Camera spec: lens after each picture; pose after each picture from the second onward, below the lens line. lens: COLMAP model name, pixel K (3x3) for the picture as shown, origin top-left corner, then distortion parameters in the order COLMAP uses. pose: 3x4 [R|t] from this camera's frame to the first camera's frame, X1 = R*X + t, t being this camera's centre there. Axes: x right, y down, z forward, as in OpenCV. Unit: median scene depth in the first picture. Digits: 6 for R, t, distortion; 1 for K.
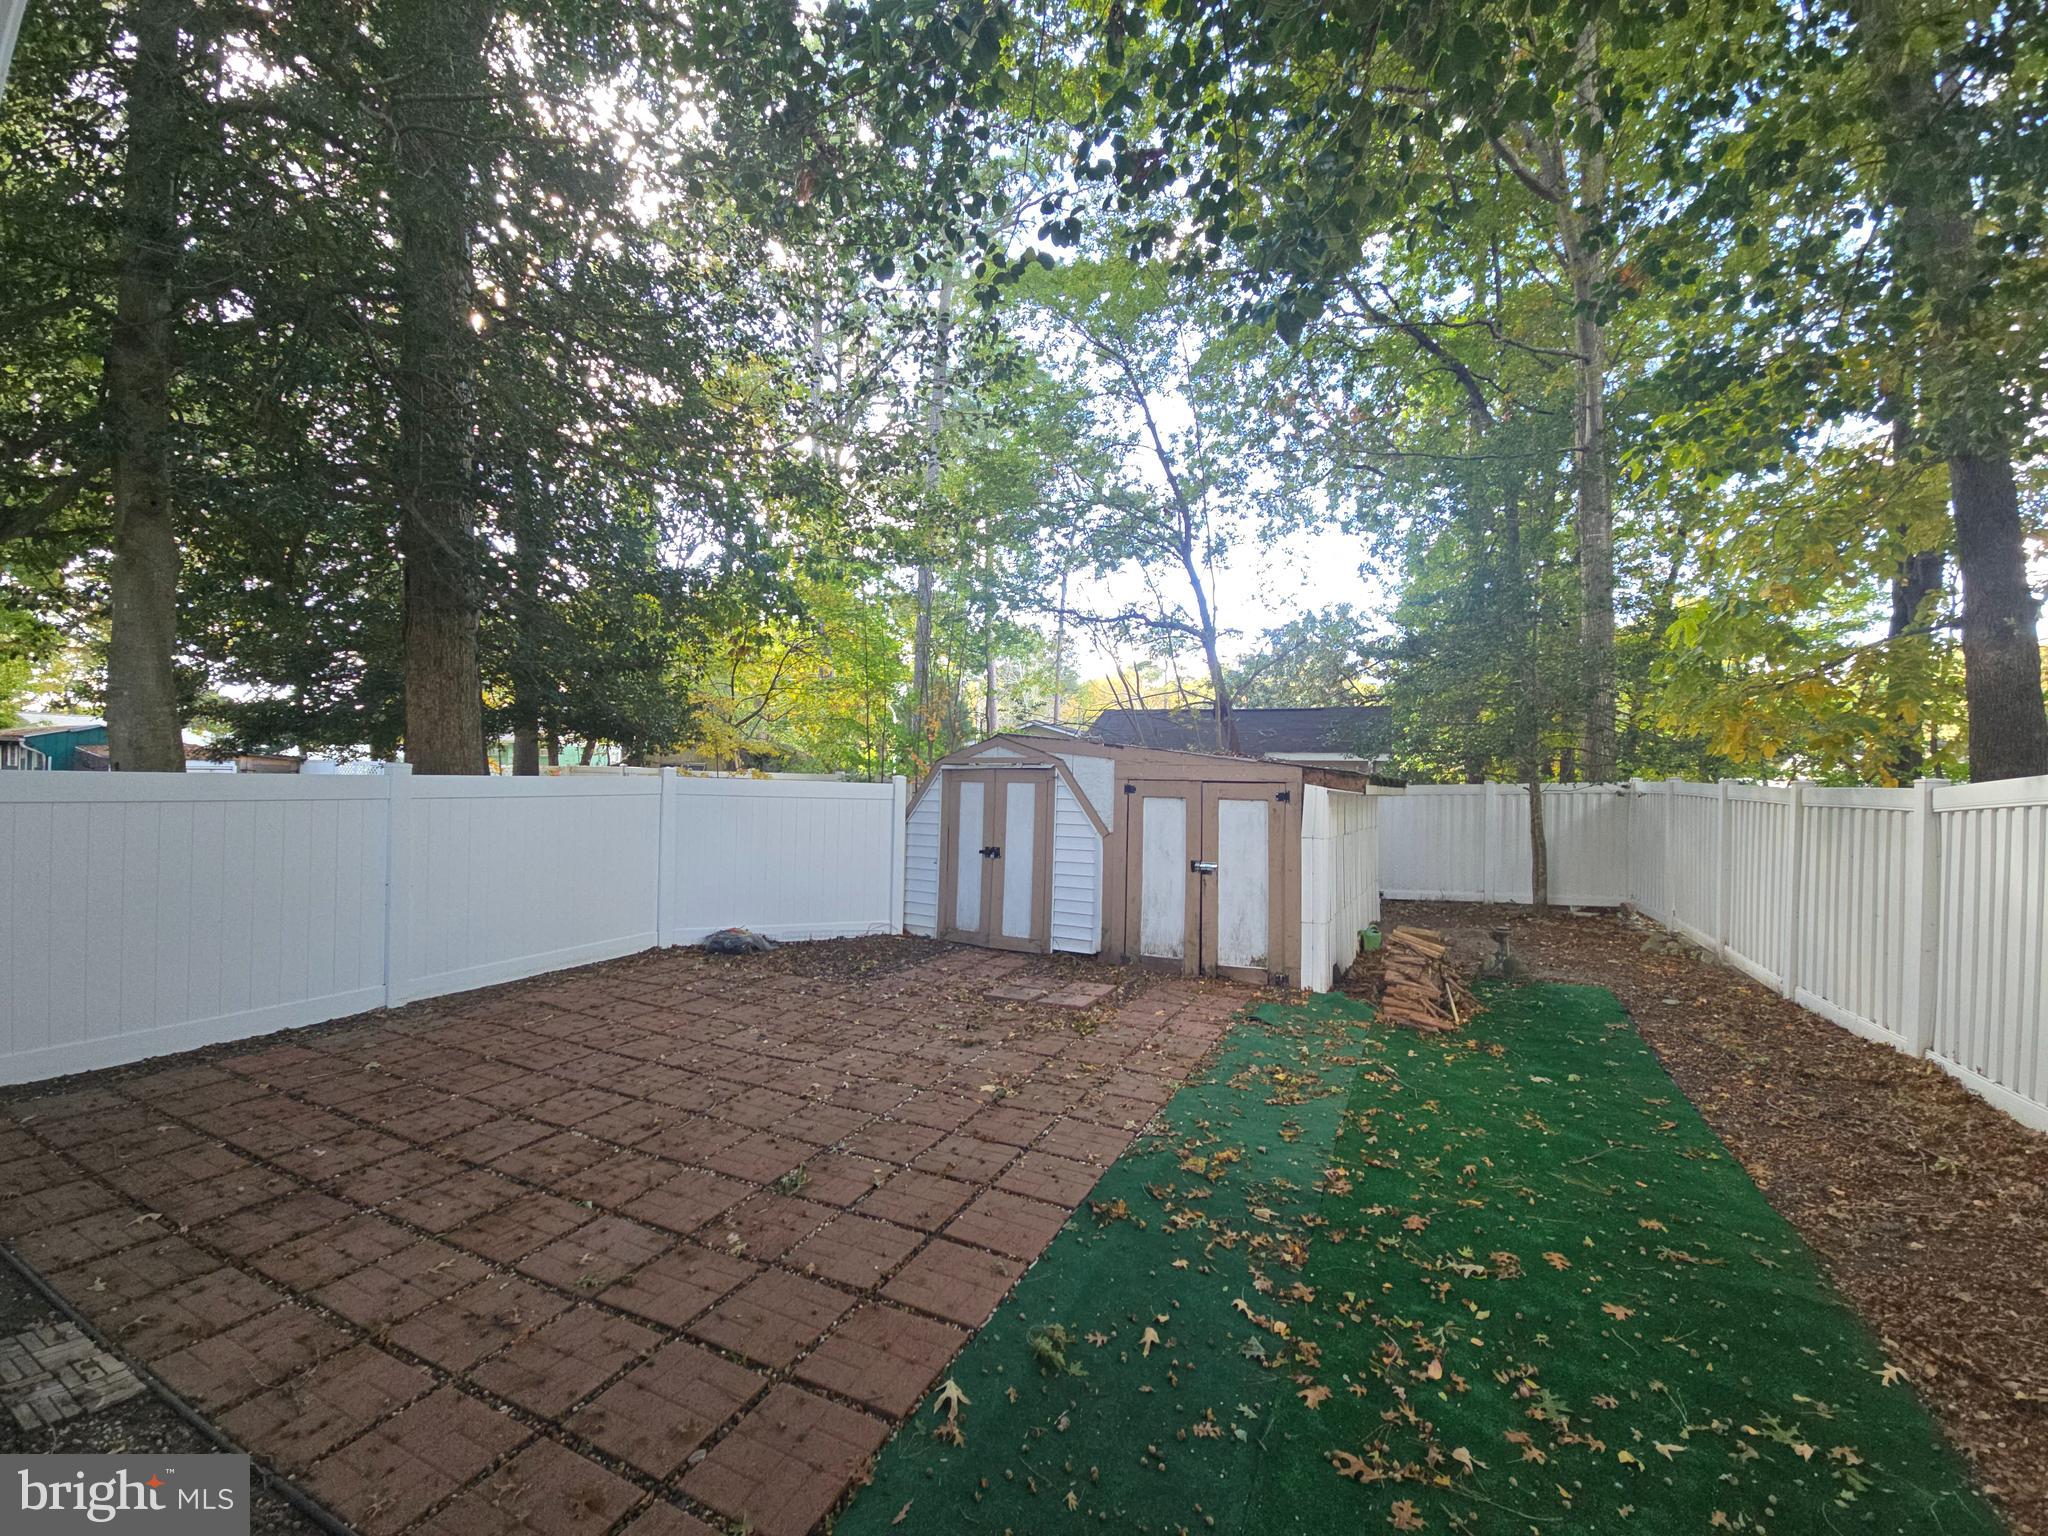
lens RADIAL K [[838.0, 0, 1030.3], [0, 838.0, 774.7], [0, 0, 1]] dist [0.001687, -0.000125]
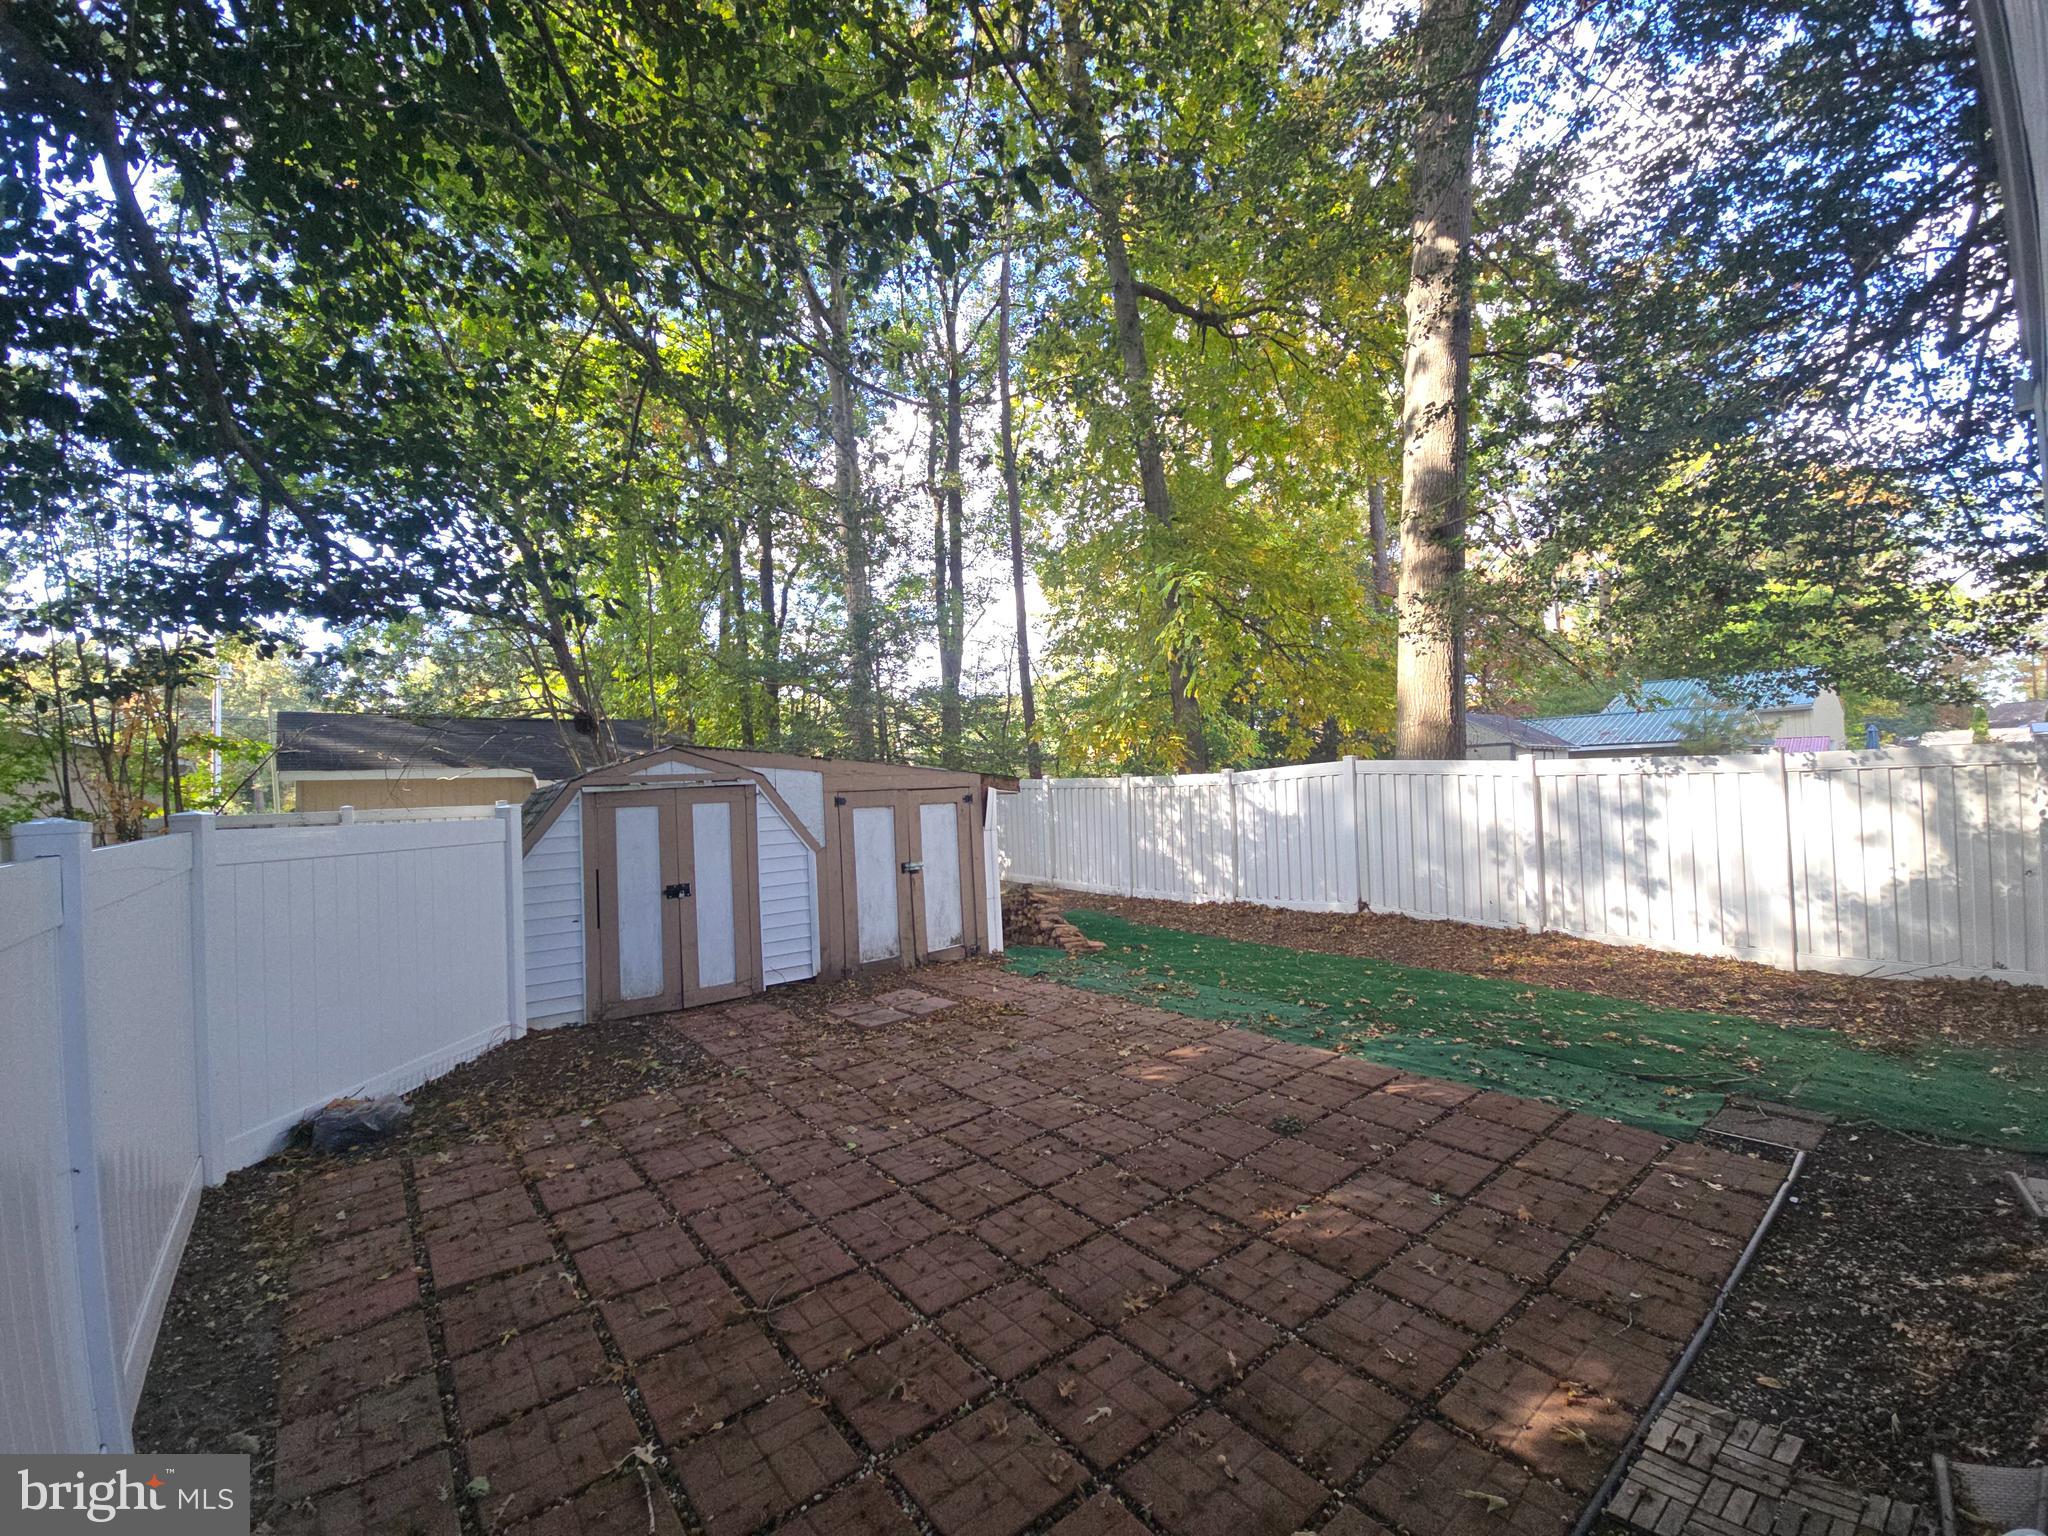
lens RADIAL K [[838.0, 0, 1030.3], [0, 838.0, 774.7], [0, 0, 1]] dist [0.001687, -0.000125]
pose [[0.424109, -0.028674, 0.905157, -0.859145], [0.042313, 0.999034, 0.011822, -0.020851], [-0.904622, 0.033286, 0.424912, 0.463422]]
